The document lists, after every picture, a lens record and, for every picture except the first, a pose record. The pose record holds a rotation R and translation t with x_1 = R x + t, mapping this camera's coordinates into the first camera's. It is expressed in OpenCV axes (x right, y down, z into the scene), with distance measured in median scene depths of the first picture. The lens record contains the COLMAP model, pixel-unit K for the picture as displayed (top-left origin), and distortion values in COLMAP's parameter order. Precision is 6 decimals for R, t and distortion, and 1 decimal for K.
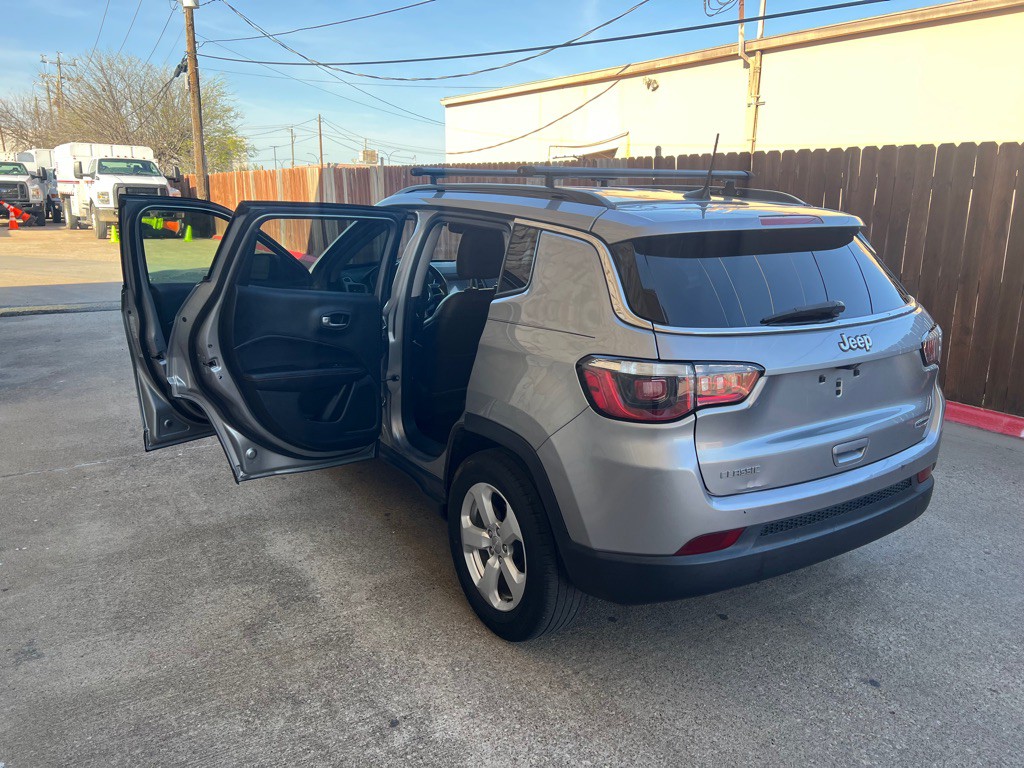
lens RADIAL K [[768.9, 0, 516.1], [0, 768.9, 390.6], [0, 0, 1]] dist [0.045903, -0.052594]
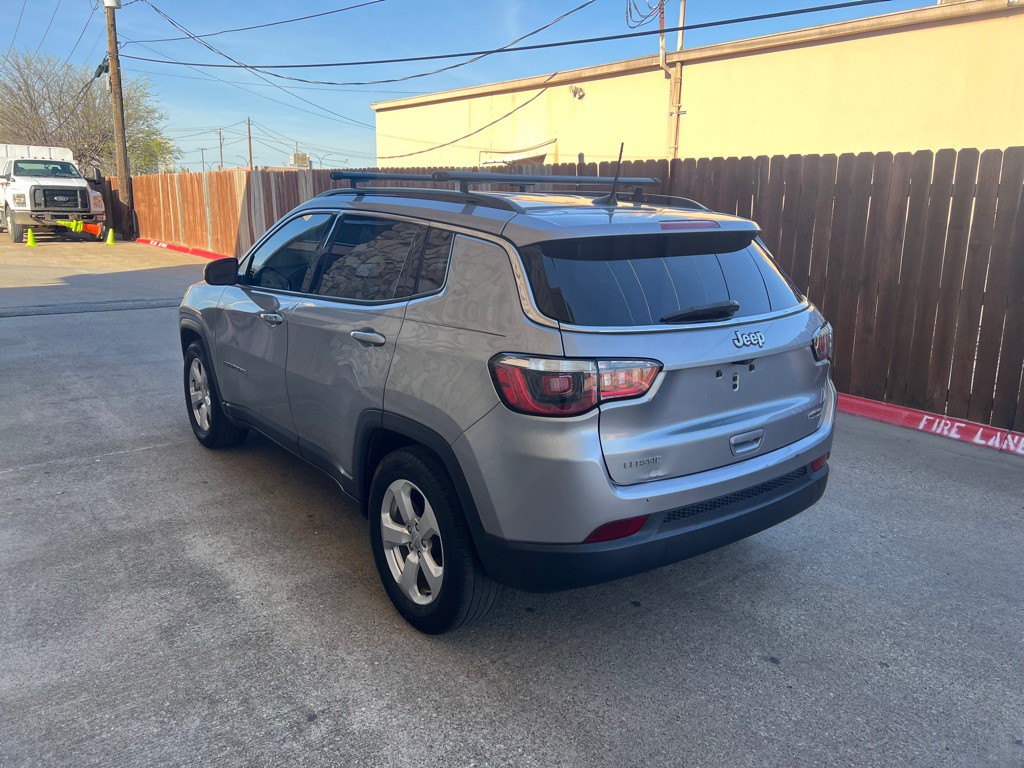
lens RADIAL K [[768.9, 0, 508.5], [0, 768.9, 379.8], [0, 0, 1]] dist [0.045903, -0.052594]
pose [[0.997313, -0.011974, 0.072271, 0.022468], [0.013319, 0.999746, -0.018163, 0.006753], [-0.072035, 0.019076, 0.997220, -0.027748]]
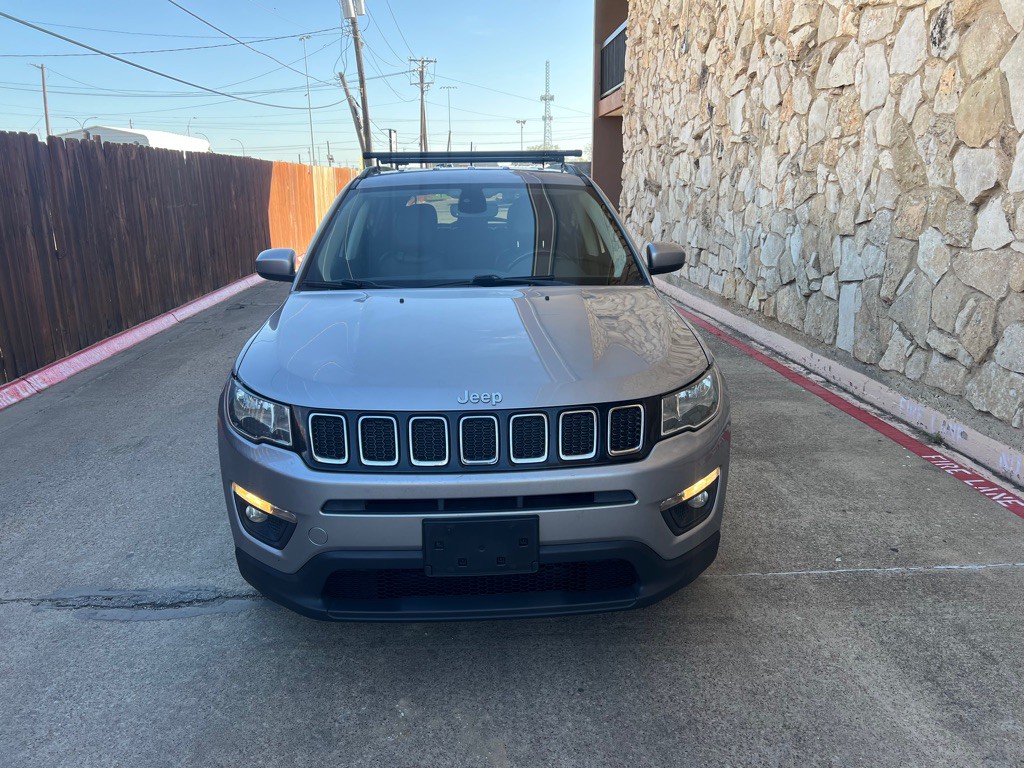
lens RADIAL K [[768.9, 0, 508.2], [0, 768.9, 383.5], [0, 0, 1]] dist [0.045903, -0.052594]
pose [[-0.864838, -0.127017, 0.485718, -0.709664], [0.130528, 0.877312, 0.461830, -0.576500], [-0.484786, 0.462808, -0.742153, 2.257132]]
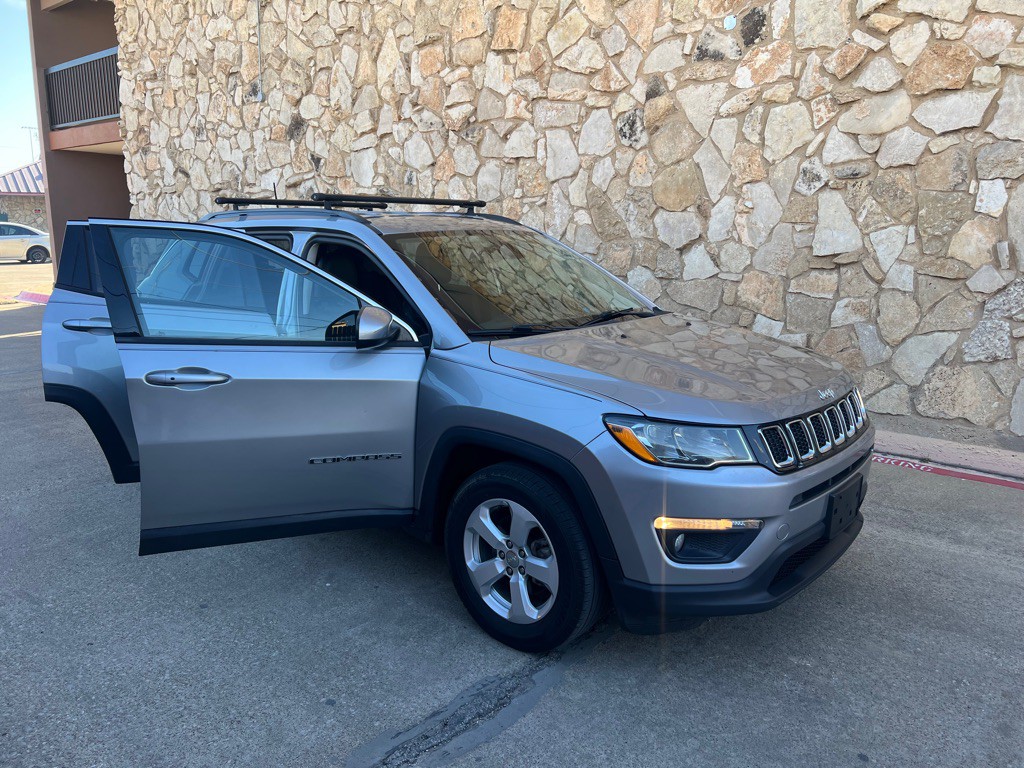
lens RADIAL K [[768.9, 0, 515.0], [0, 768.9, 380.0], [0, 0, 1]] dist [0.045903, -0.052594]
pose [[-0.957184, 0.038897, -0.286856, 0.222230], [-0.090608, 0.900883, 0.424501, -0.616976], [0.274935, 0.432317, -0.858786, 2.431230]]
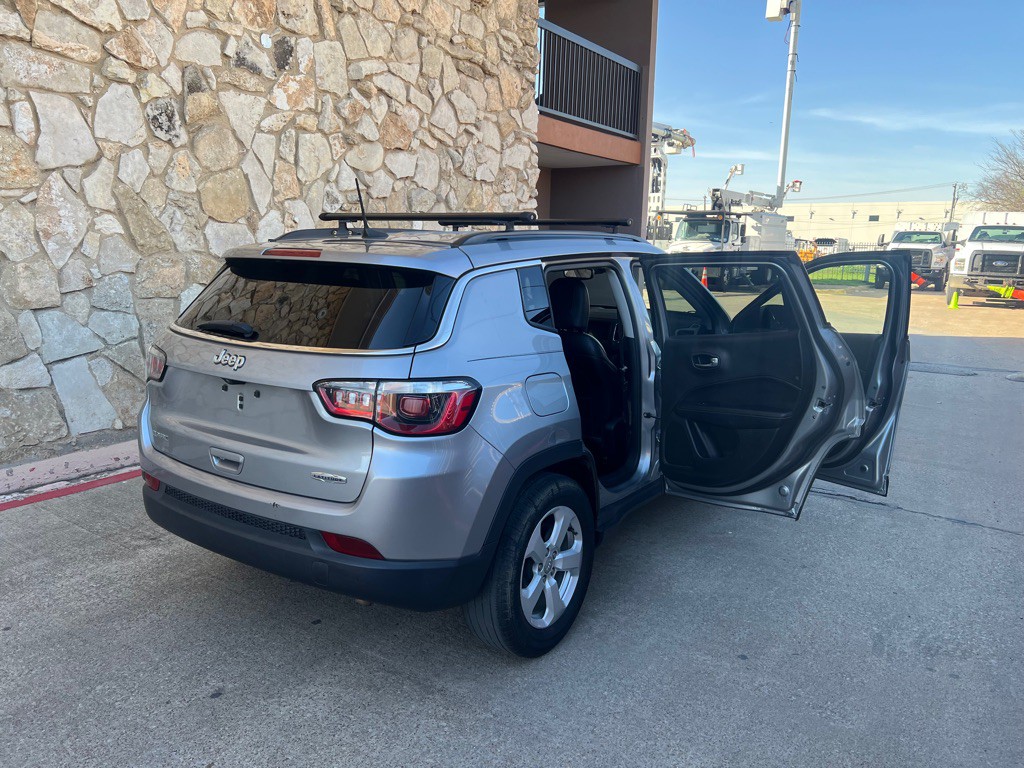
lens RADIAL K [[768.9, 0, 507.0], [0, 768.9, 383.6], [0, 0, 1]] dist [0.045903, -0.052594]
pose [[0.383160, 0.161711, -0.909416, 1.175952], [-0.248436, 0.966317, 0.067157, -0.148336], [0.889645, 0.200200, 0.410429, 0.667992]]
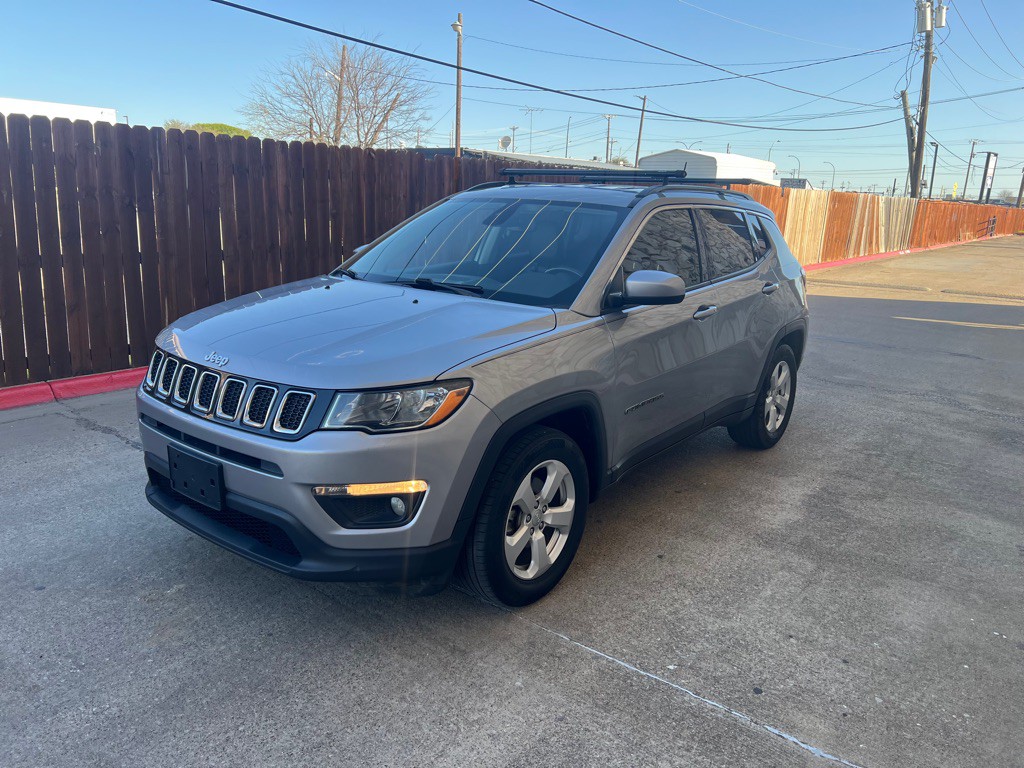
lens RADIAL K [[768.9, 0, 502.6], [0, 768.9, 381.3], [0, 0, 1]] dist [0.045903, -0.052594]
pose [[-0.323452, -0.242665, 0.914600, -1.224514], [0.200749, 0.926957, 0.316939, -0.441025], [-0.924705, 0.286119, -0.251112, 1.715661]]
